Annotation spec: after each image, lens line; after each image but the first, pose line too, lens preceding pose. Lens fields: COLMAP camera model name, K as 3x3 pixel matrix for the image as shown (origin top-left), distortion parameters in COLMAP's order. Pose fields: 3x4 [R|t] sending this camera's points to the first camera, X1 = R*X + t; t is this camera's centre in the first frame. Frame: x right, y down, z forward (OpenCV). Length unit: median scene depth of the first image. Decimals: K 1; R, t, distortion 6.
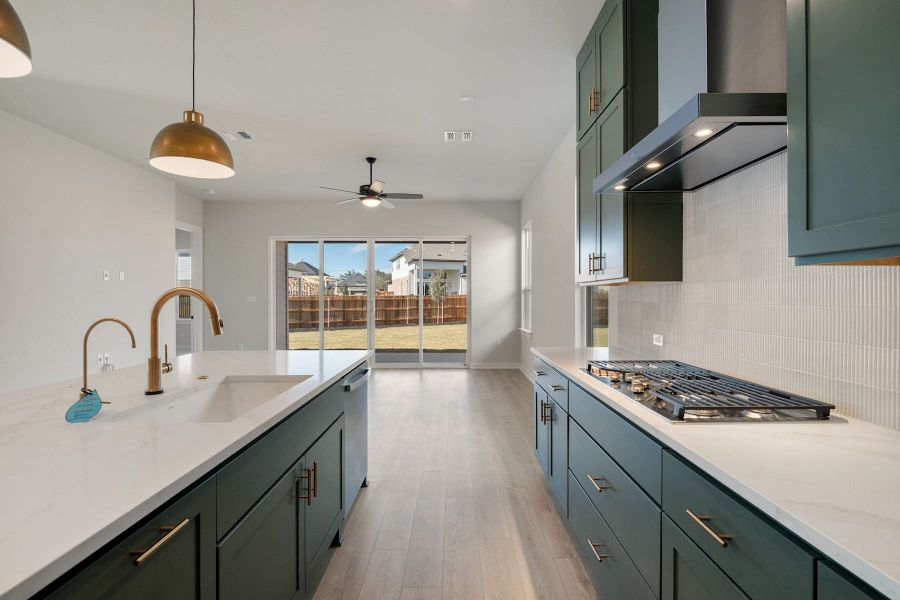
lens RADIAL K [[412.8, 0, 456.6], [0, 412.8, 298.3], [0, 0, 1]] dist [0.002187, -0.005570]
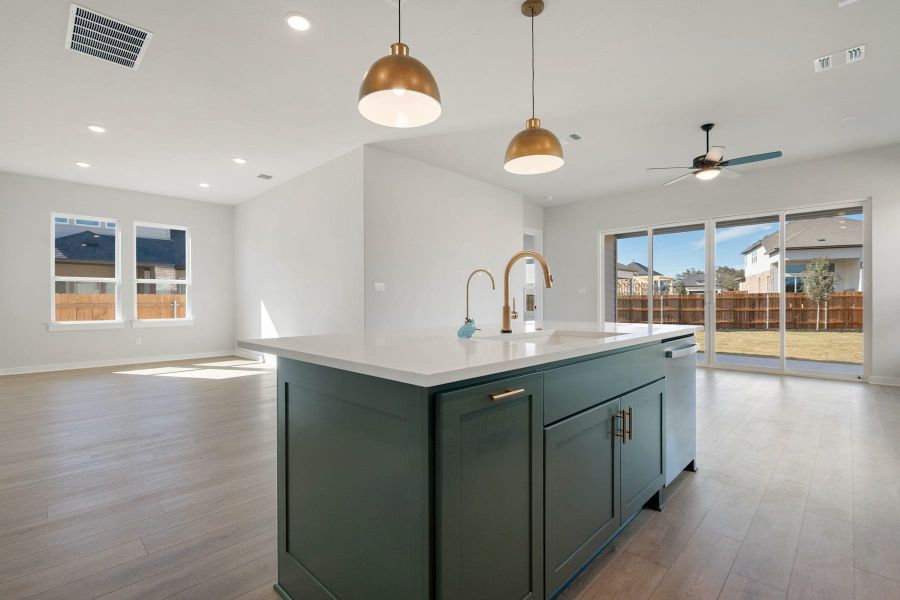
lens RADIAL K [[412.8, 0, 448.7], [0, 412.8, 302.2], [0, 0, 1]] dist [0.002187, -0.005570]
pose [[0.711318, 0.001432, -0.702869, 0.014619], [0.000971, 0.999995, 0.003020, 0.026974], [0.702870, -0.002831, 0.711313, -0.016082]]
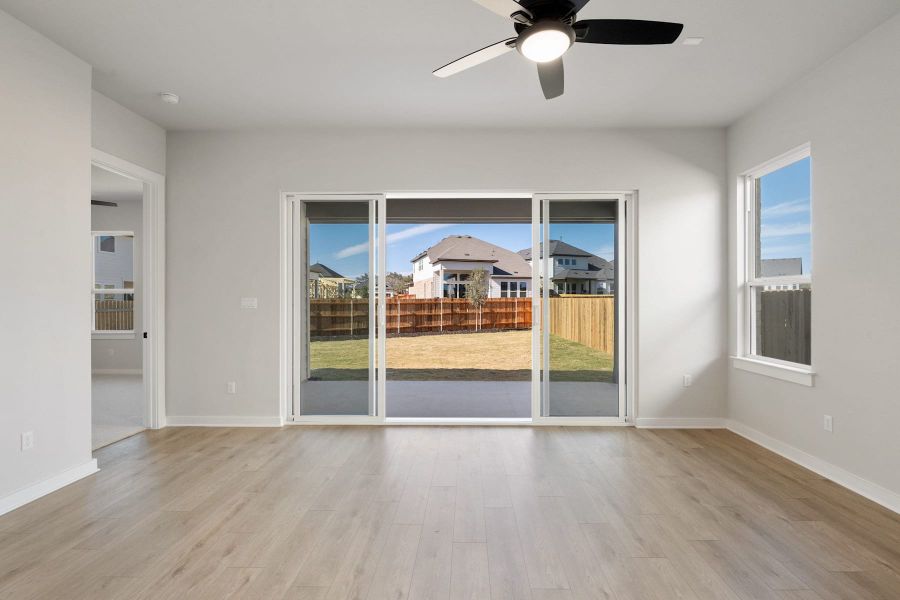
lens RADIAL K [[412.8, 0, 464.6], [0, 412.8, 300.4], [0, 0, 1]] dist [0.002187, -0.005570]
pose [[0.999860, 0.001646, -0.016644, -0.191071], [-0.001695, 0.999994, -0.002931, 0.000072], [0.016639, 0.002959, 0.999857, 0.434731]]
